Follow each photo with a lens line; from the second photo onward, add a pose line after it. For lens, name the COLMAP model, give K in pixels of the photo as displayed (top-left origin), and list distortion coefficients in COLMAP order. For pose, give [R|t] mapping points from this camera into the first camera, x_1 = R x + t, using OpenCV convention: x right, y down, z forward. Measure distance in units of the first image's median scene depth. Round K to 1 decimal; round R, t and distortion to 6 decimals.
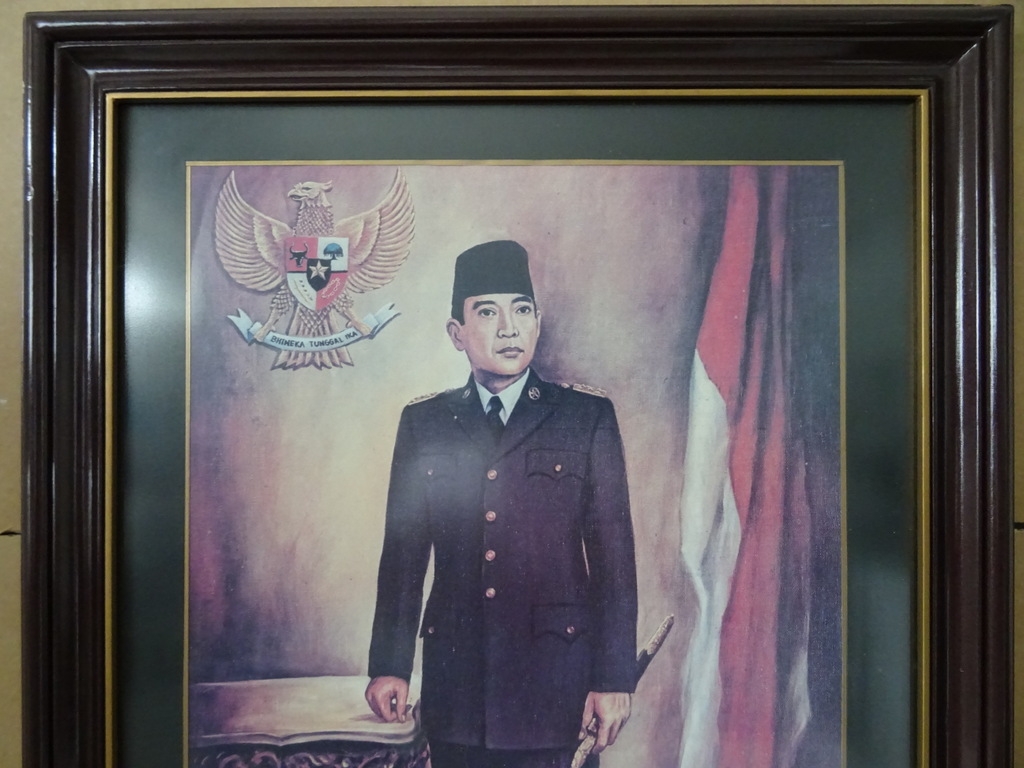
lens RADIAL K [[721.1, 0, 514.9], [0, 721.1, 382.2], [0, 0, 1]] dist [-0.000678, -0.003423]
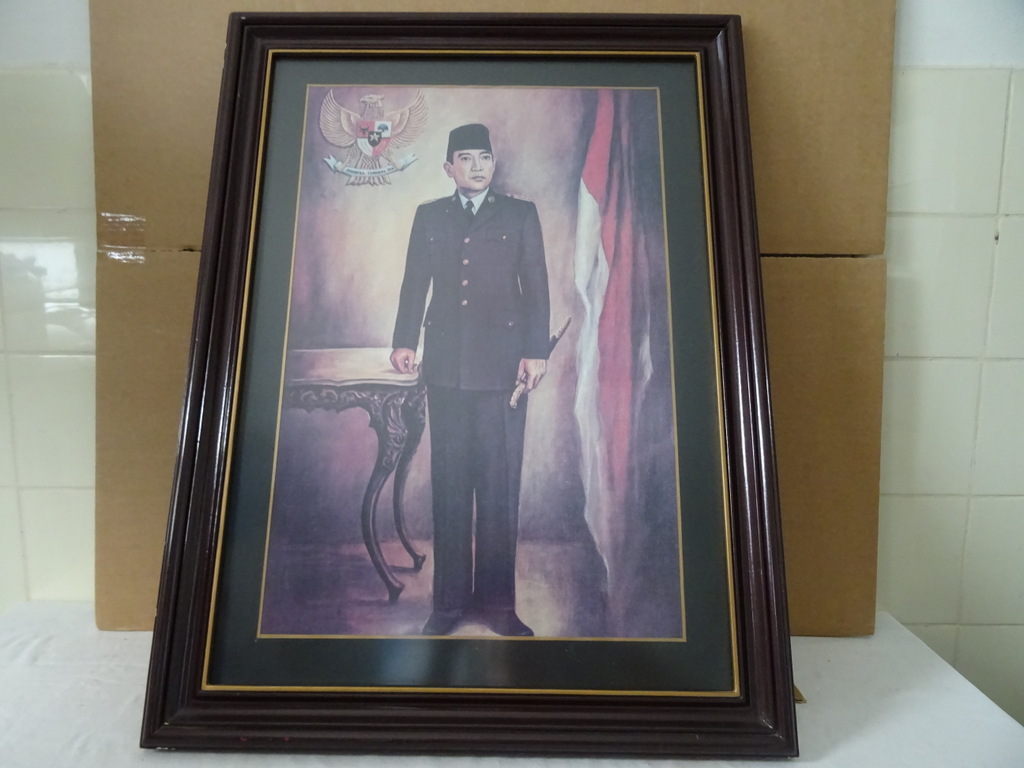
lens RADIAL K [[702.4, 0, 515.2], [0, 702.4, 384.5], [0, 0, 1]] dist [-0.003155, -0.001781]
pose [[0.999988, 0.004144, 0.002688, 0.083173], [-0.003412, 0.972970, -0.230906, 0.868524], [-0.003572, 0.230894, 0.972972, -0.593039]]
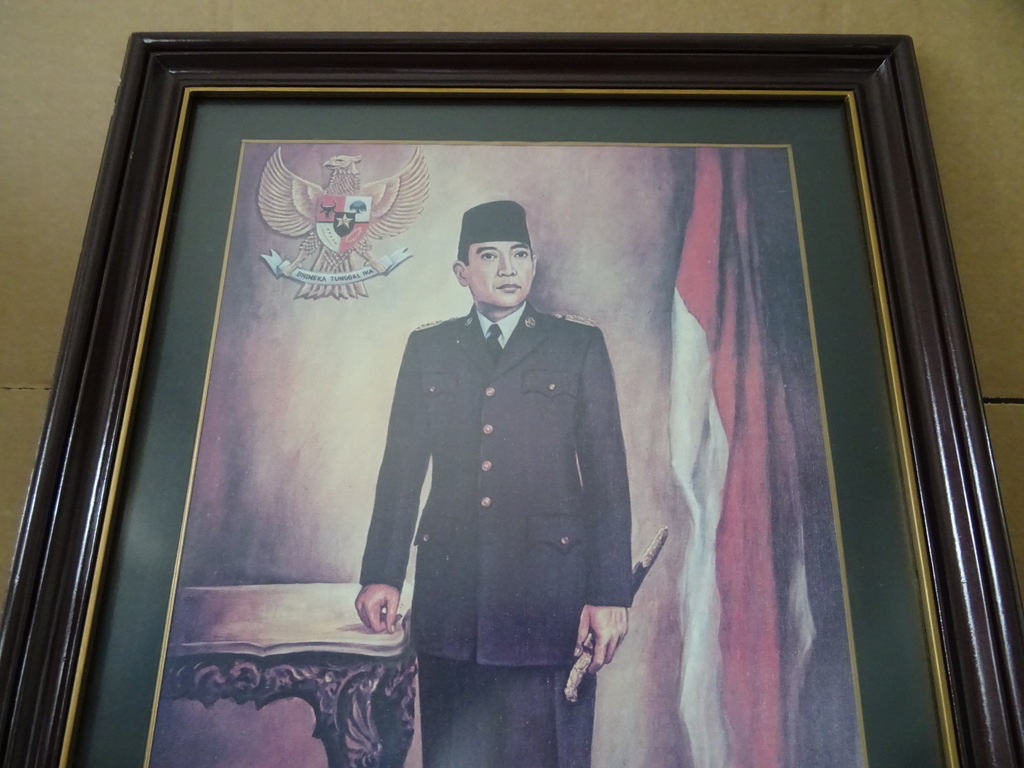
lens RADIAL K [[728.6, 0, 514.1], [0, 728.6, 382.4], [0, 0, 1]] dist [-0.002472, -0.002447]
pose [[0.999883, 0.011091, -0.010537, 0.015040], [-0.013780, 0.952136, -0.305364, 0.443418], [0.006646, 0.305473, 0.952177, -0.029870]]
